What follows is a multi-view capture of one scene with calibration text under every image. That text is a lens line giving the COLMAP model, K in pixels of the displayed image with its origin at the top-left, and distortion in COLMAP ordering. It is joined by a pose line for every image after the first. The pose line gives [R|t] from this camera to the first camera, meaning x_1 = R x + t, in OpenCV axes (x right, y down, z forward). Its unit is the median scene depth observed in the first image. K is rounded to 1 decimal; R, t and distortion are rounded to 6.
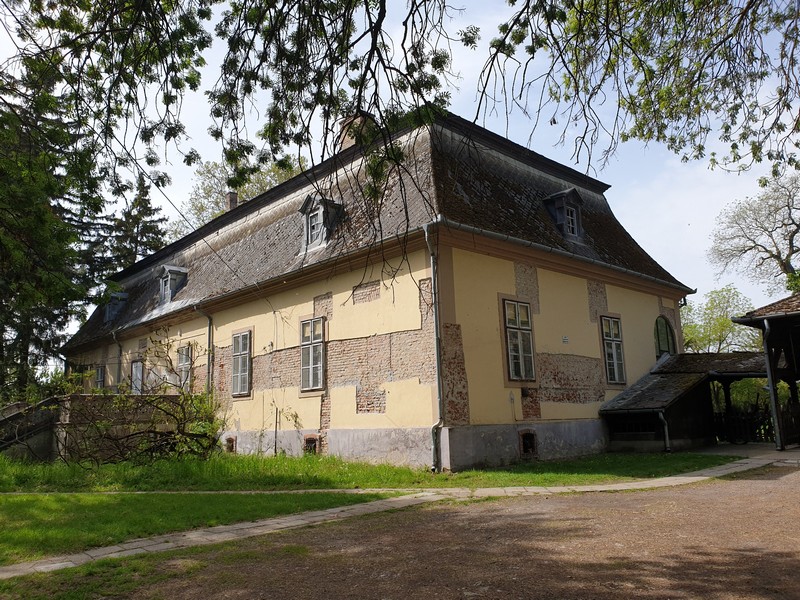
lens RADIAL K [[613.4, 0, 400.0], [0, 613.4, 300.0], [0, 0, 1]] dist [-0.007373, -0.005726]
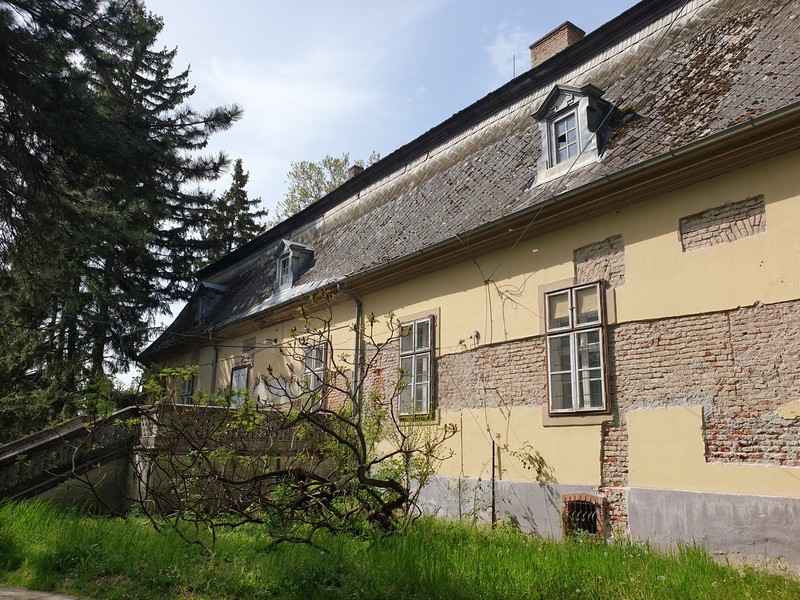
lens RADIAL K [[647.6, 0, 400.0], [0, 647.6, 300.0], [0, 0, 1]] dist [0.178114, -0.362381]
pose [[0.991157, 0.030698, -0.129098, -0.203474], [-0.036900, 0.998263, -0.045927, 0.069961], [0.127464, 0.050285, 0.990568, 0.343358]]
